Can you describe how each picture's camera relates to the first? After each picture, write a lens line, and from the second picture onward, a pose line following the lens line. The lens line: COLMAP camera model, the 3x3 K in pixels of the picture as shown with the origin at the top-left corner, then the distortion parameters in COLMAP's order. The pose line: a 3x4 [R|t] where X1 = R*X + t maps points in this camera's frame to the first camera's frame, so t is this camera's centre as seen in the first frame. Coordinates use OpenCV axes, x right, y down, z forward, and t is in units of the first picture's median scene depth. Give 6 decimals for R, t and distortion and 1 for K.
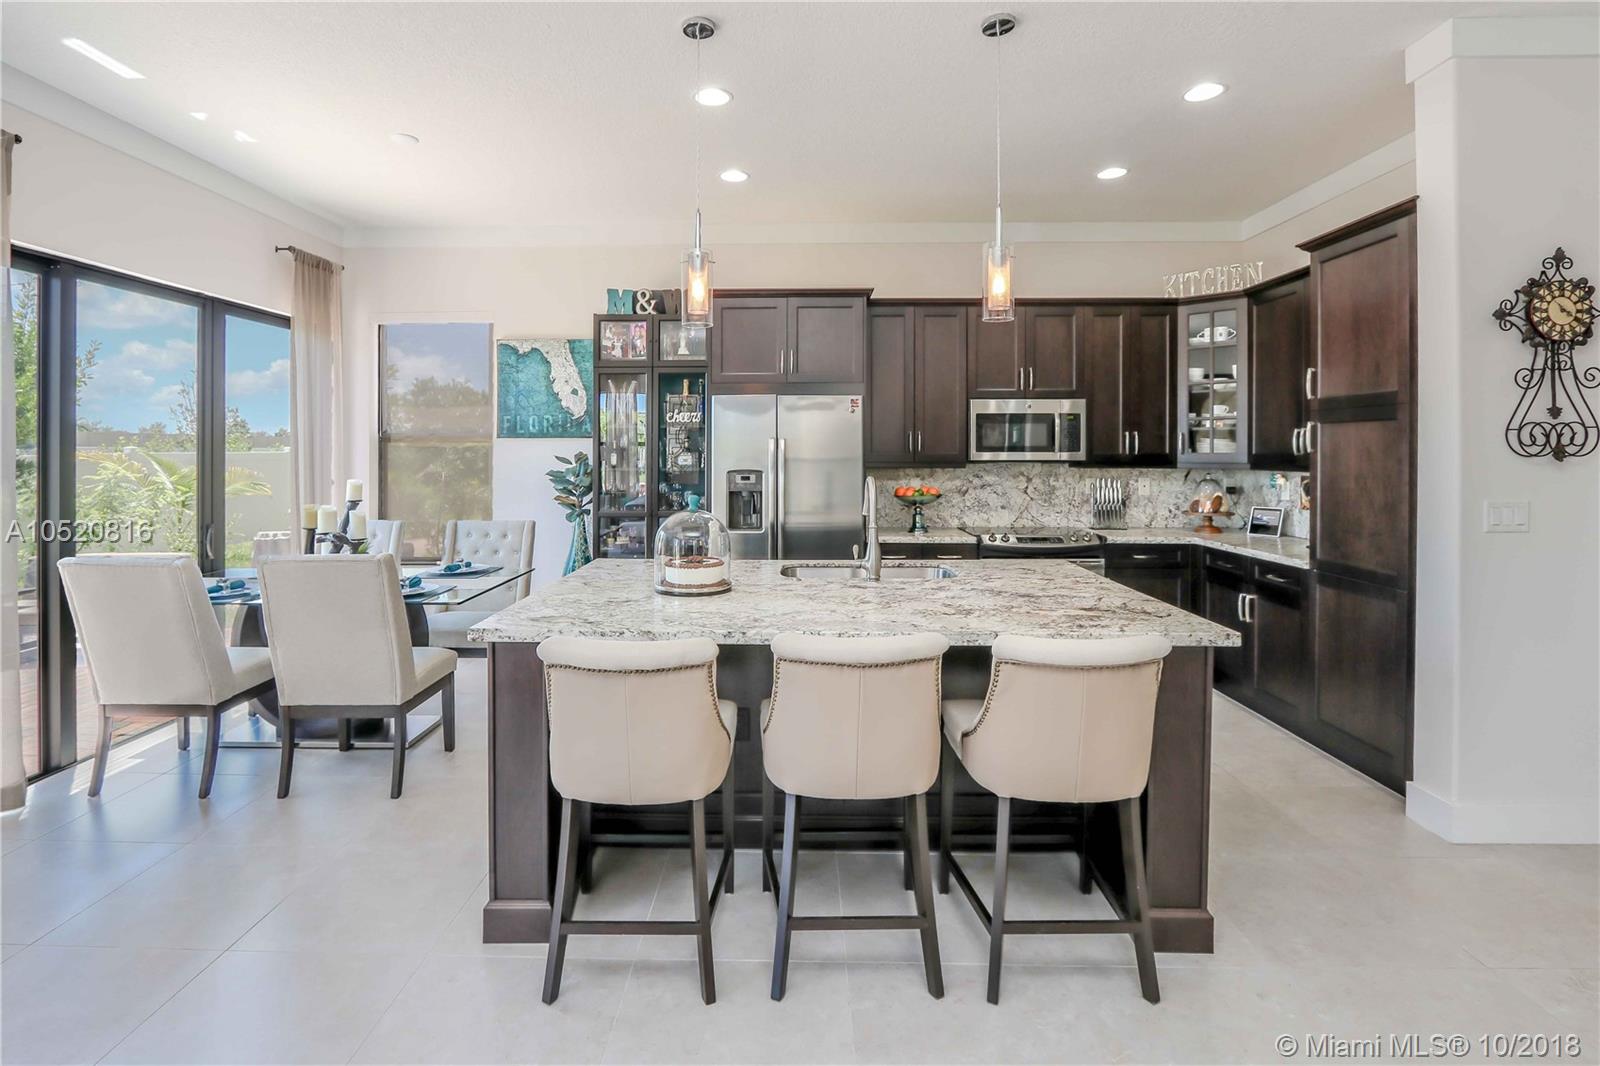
lens RADIAL K [[779.4, 0, 782.4], [0, 779.4, 452.2], [0, 0, 1]] dist [-0.015844, 0.000996]
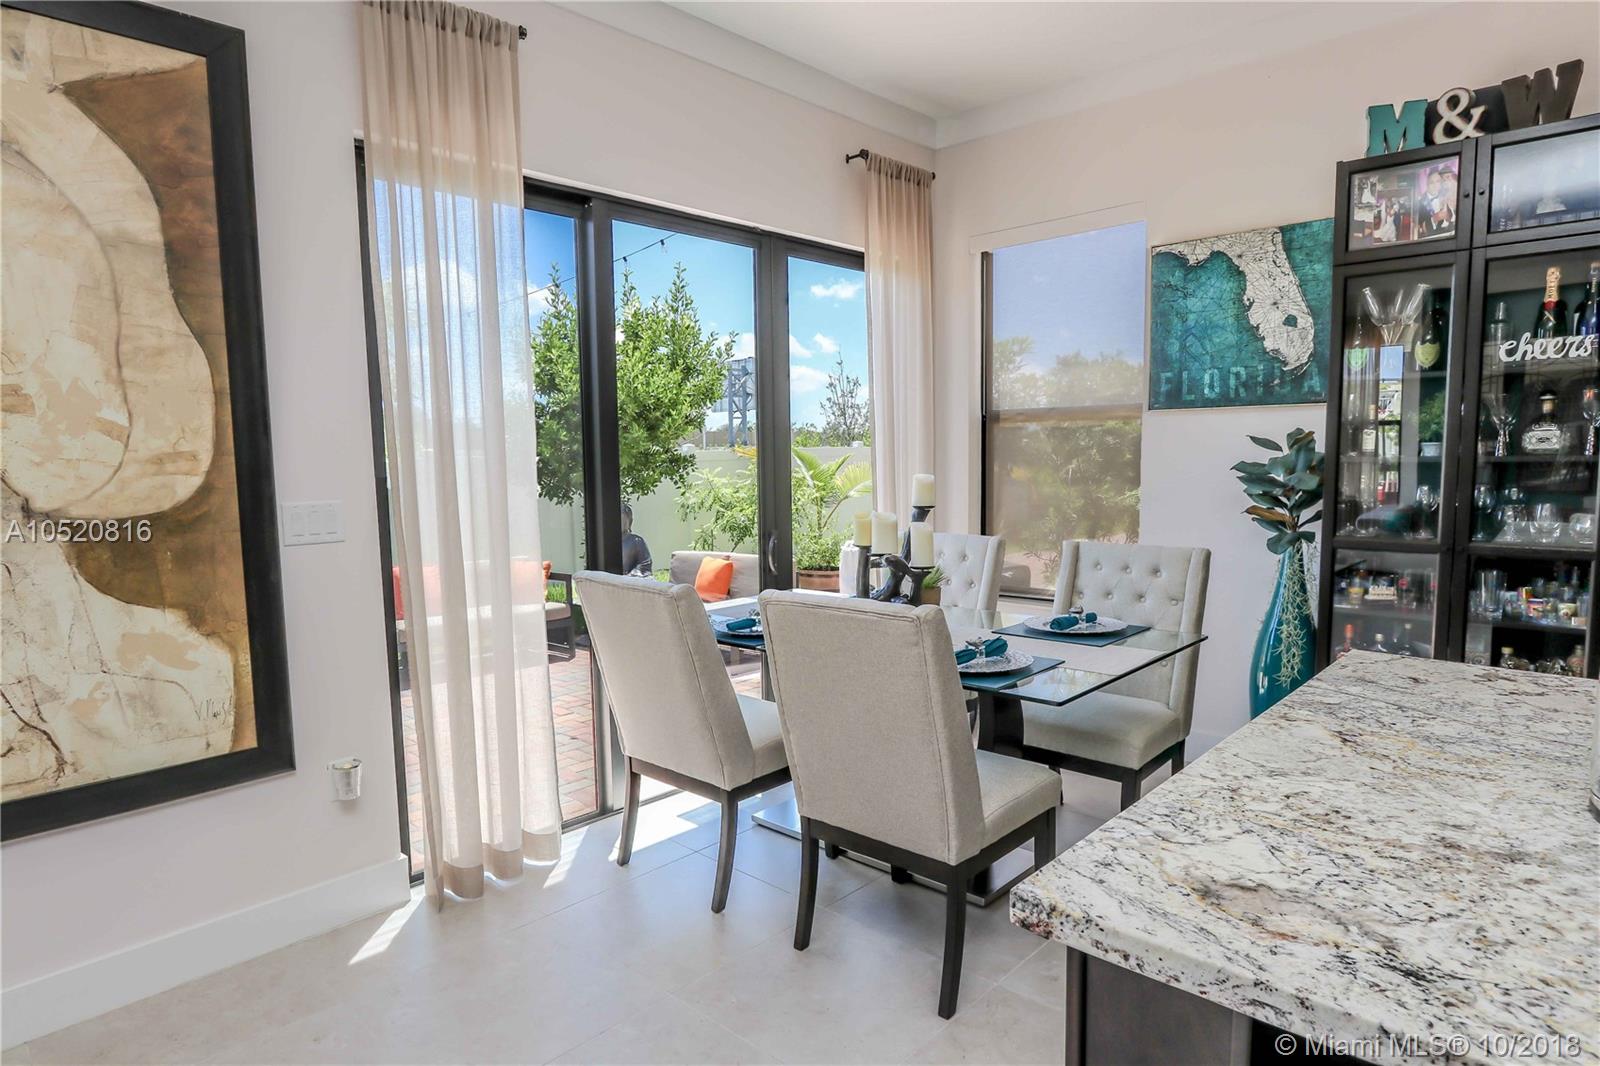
lens RADIAL K [[906.4, 0, 789.2], [0, 906.4, 538.6], [0, 0, 1]] dist [-0.013902, 0.002907]
pose [[0.737625, 0.053081, -0.673121, -0.091872], [0.015107, 0.995358, 0.095048, 0.011398], [0.675042, -0.080279, 0.733399, 0.281572]]
